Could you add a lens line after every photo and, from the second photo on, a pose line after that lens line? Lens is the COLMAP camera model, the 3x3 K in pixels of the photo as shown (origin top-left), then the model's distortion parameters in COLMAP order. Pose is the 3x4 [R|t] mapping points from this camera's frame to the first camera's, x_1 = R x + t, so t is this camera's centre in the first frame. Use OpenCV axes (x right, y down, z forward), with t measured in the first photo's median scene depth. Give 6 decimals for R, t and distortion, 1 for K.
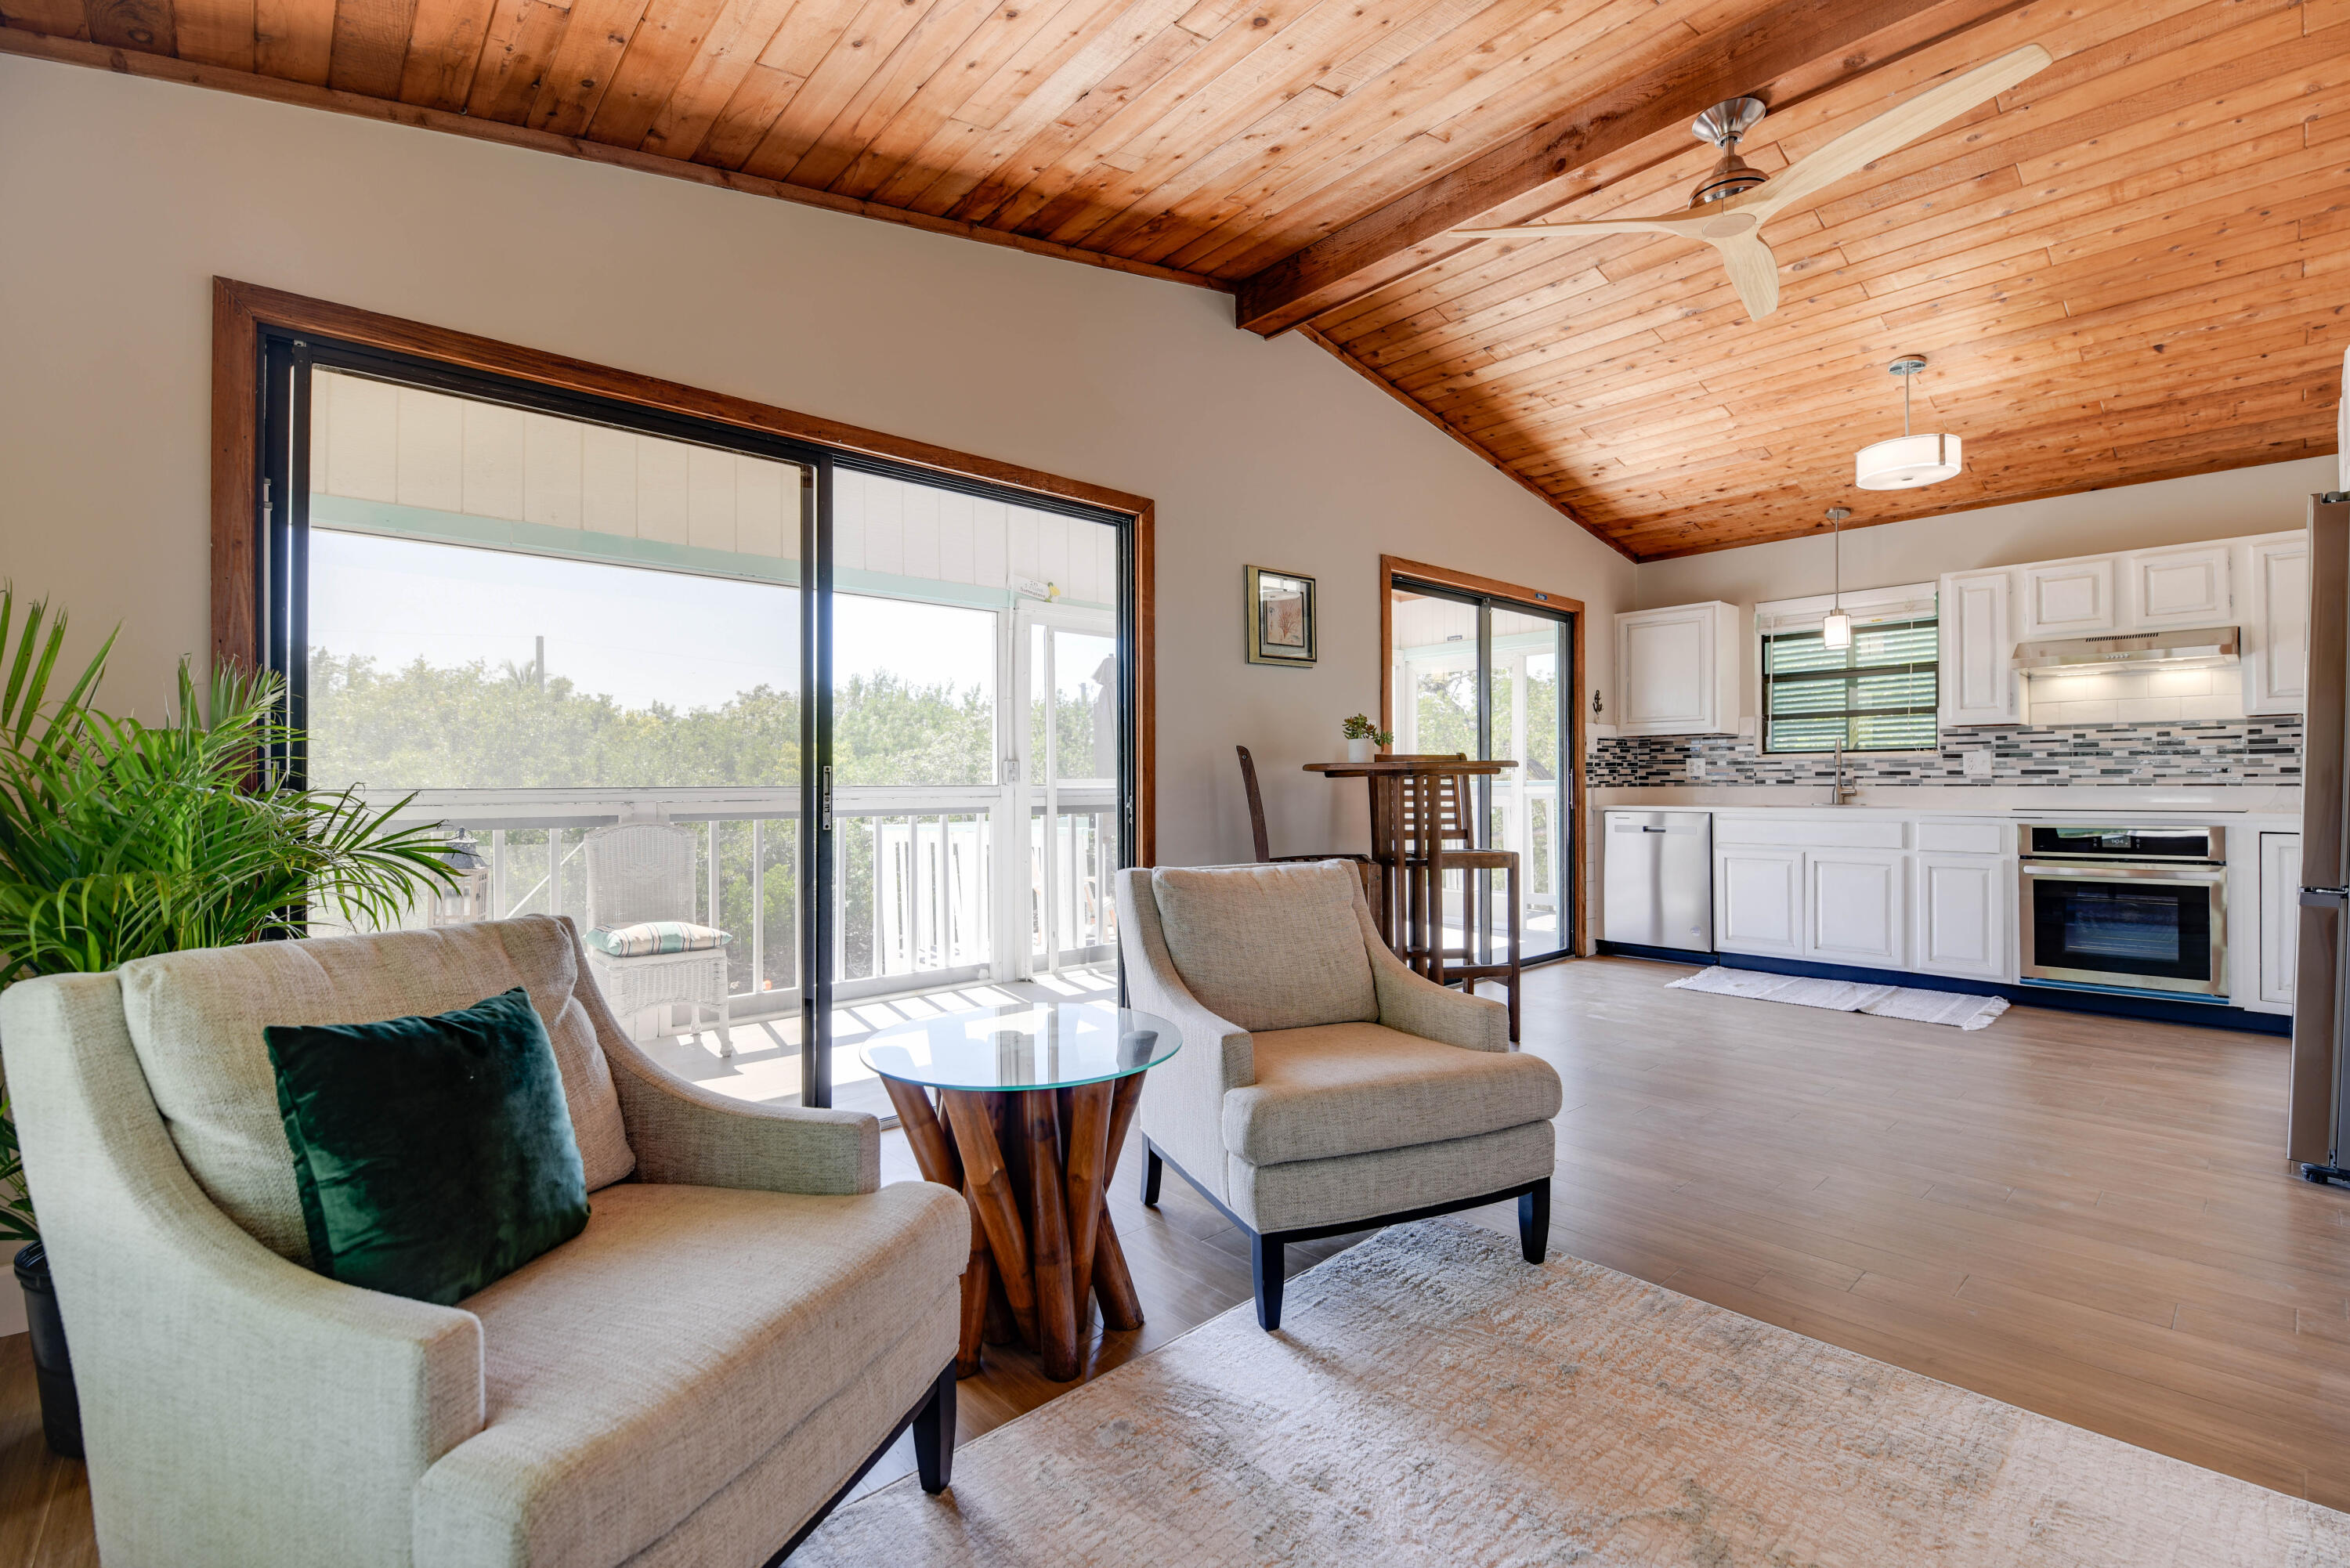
lens RADIAL K [[1022.3, 0, 1180.5], [0, 1022.3, 779.6], [0, 0, 1]] dist [-0.000901, -0.012705]
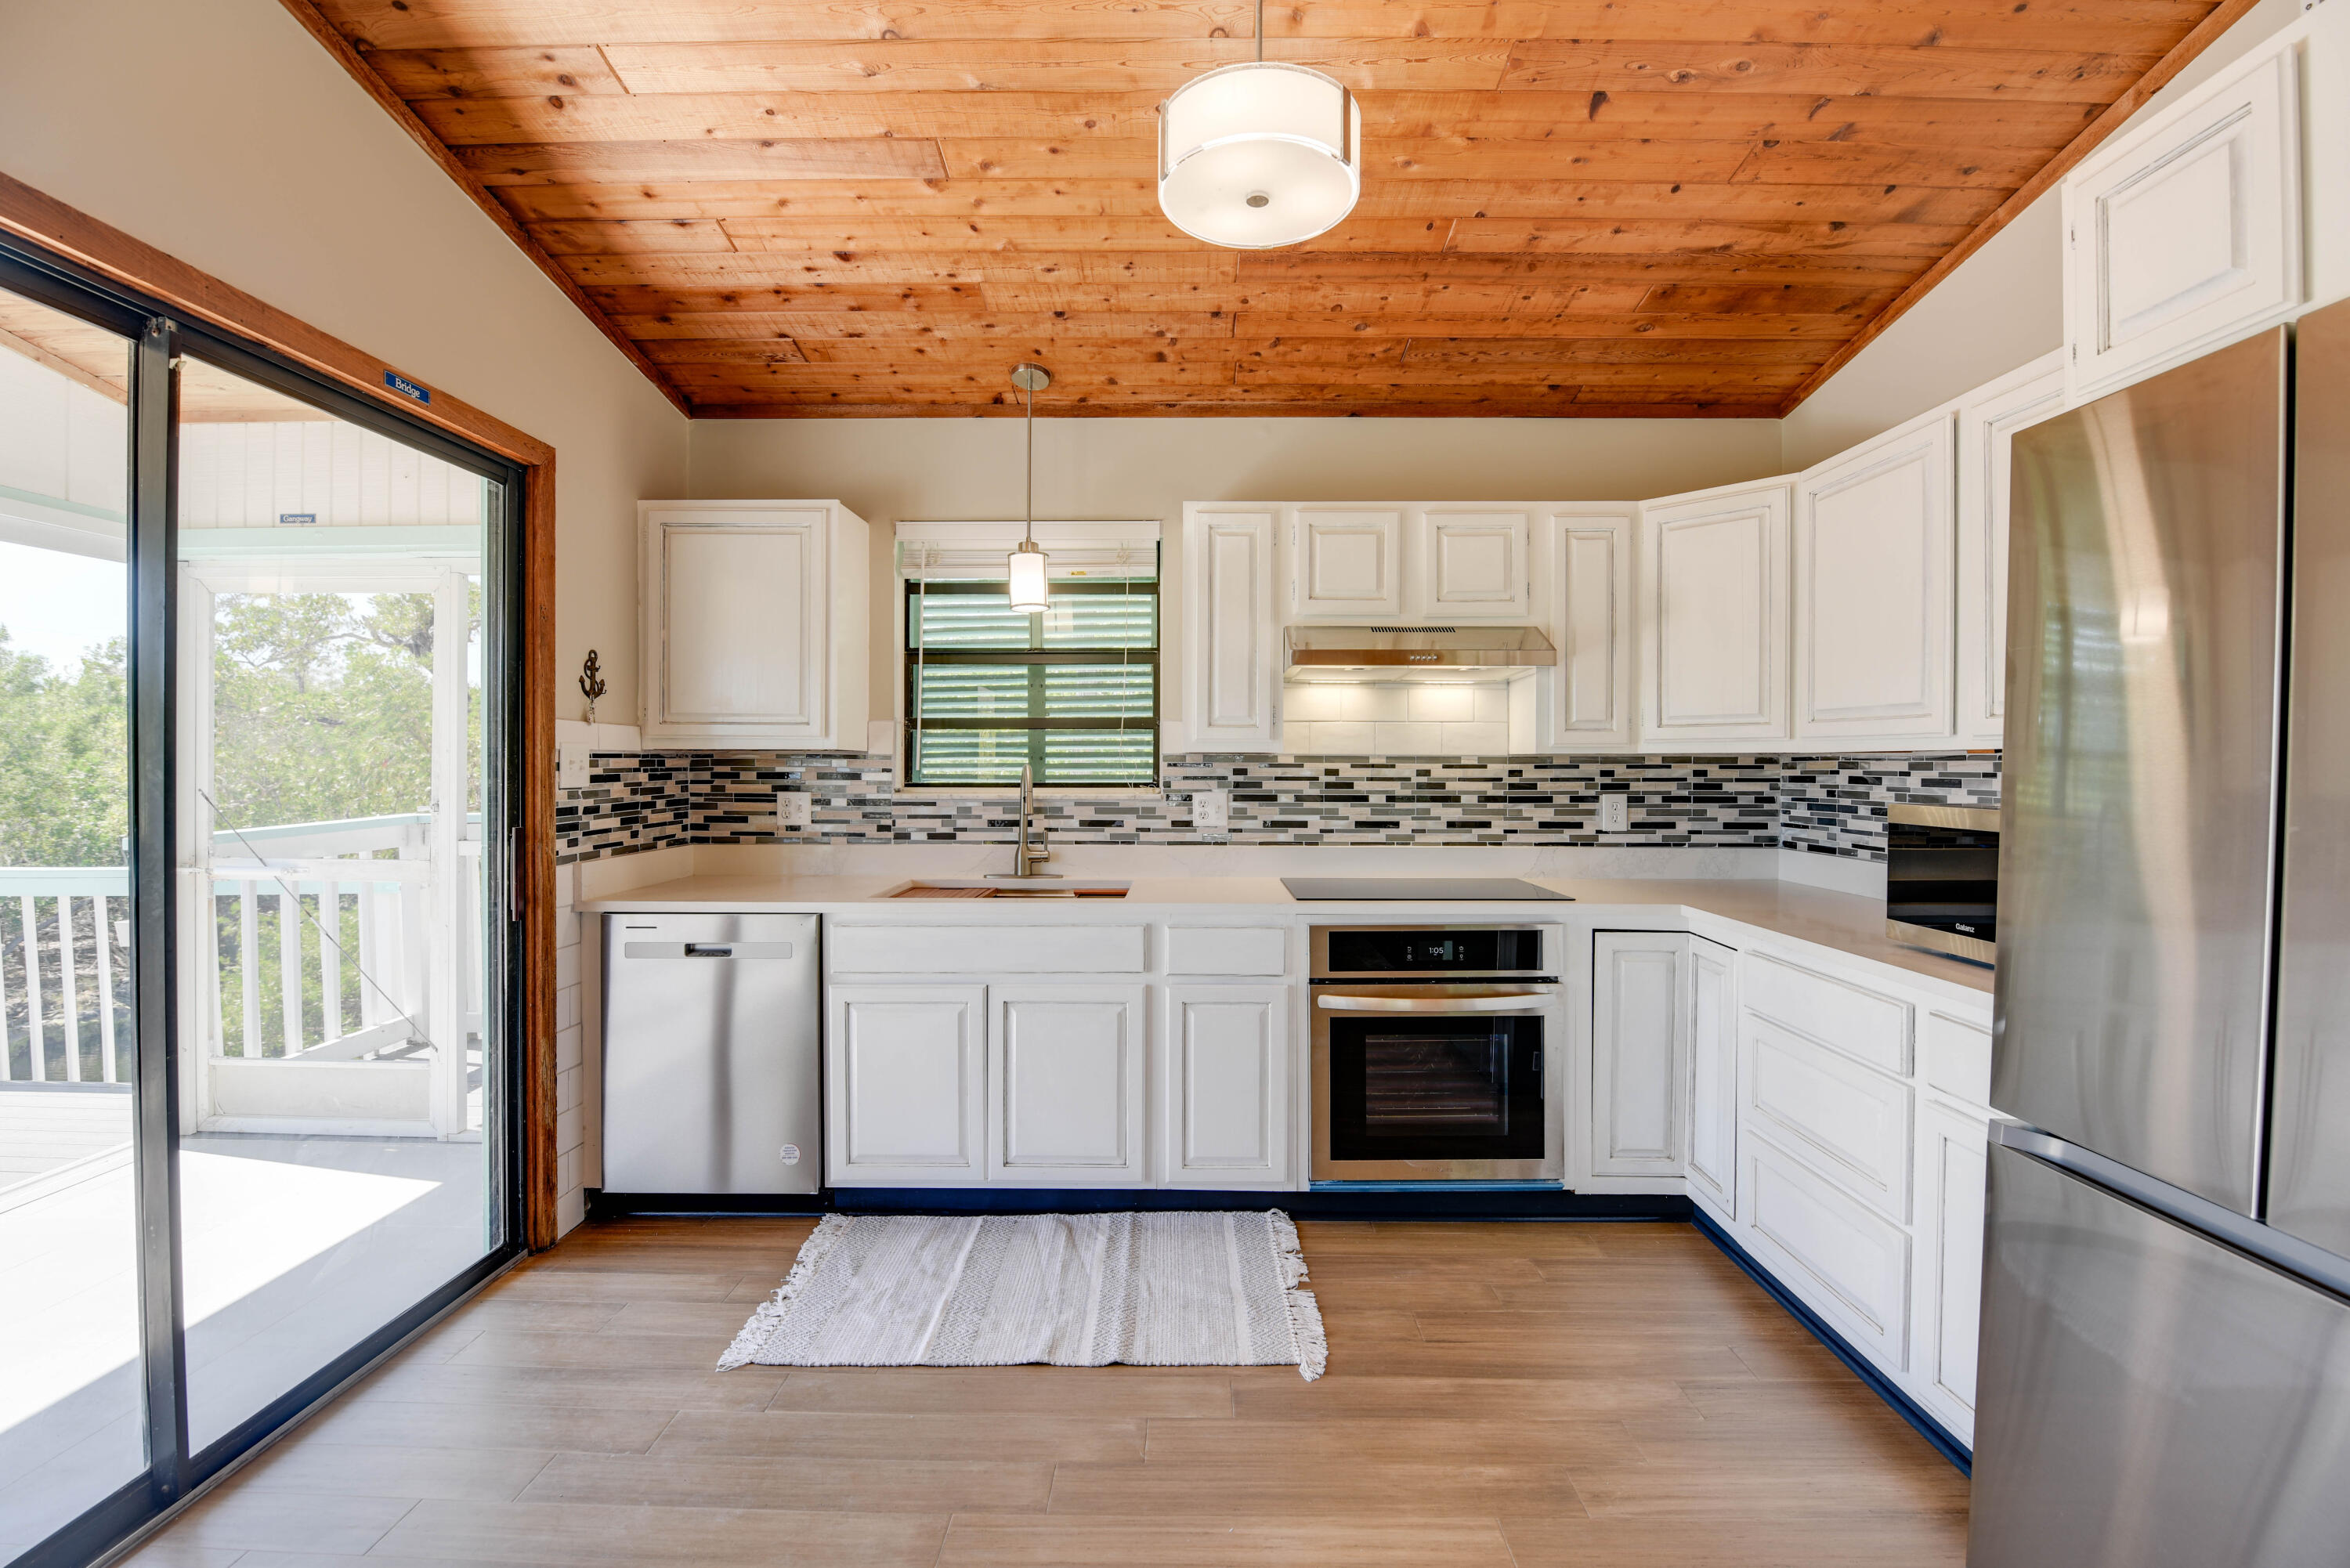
lens RADIAL K [[1022.3, 0, 1180.5], [0, 1022.3, 779.6], [0, 0, 1]] dist [-0.000901, -0.012705]
pose [[0.681987, -0.001071, 0.731363, 0.281423], [-0.008588, 0.999918, 0.009472, -0.039509], [-0.731314, -0.012740, 0.681922, 0.545191]]
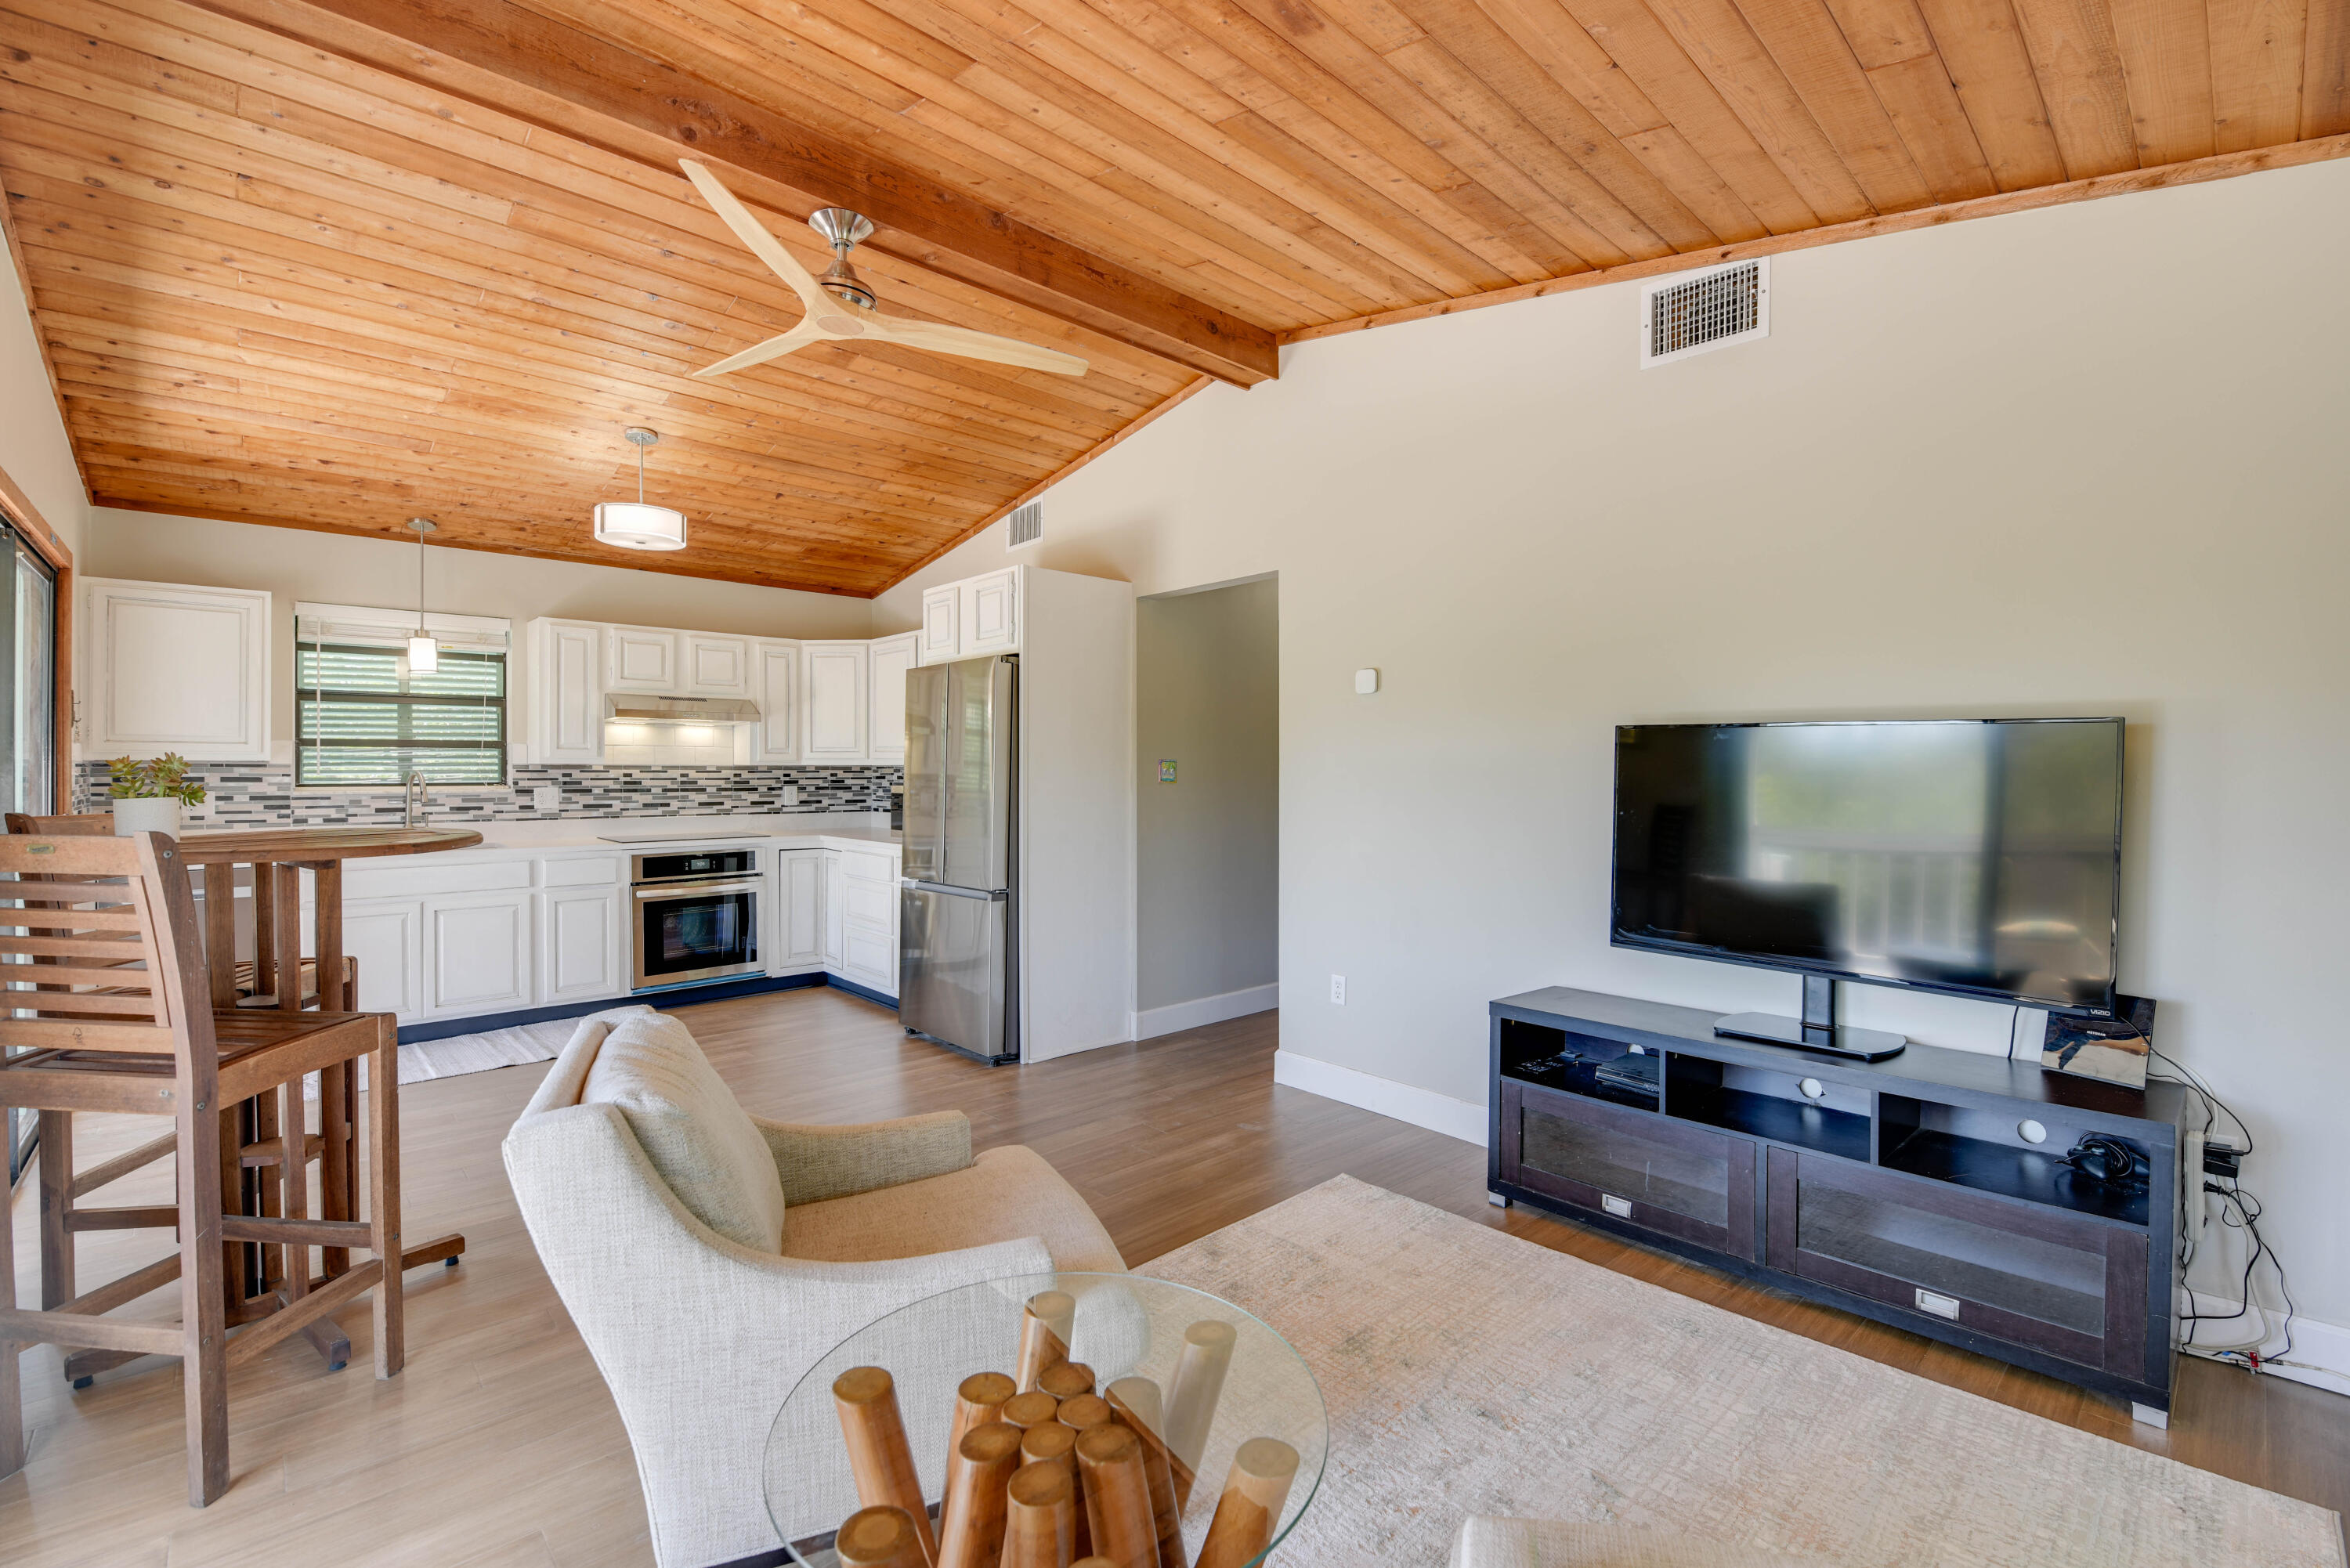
lens RADIAL K [[1004.1, 0, 1179.3], [0, 1004.1, 773.3], [0, 0, 1]] dist [0.001272, -0.010168]
pose [[-0.008134, 0.005049, 0.999954, -0.258455], [-0.003520, 0.999981, -0.005078, -0.037558], [-0.999961, -0.003561, -0.008116, 0.332448]]
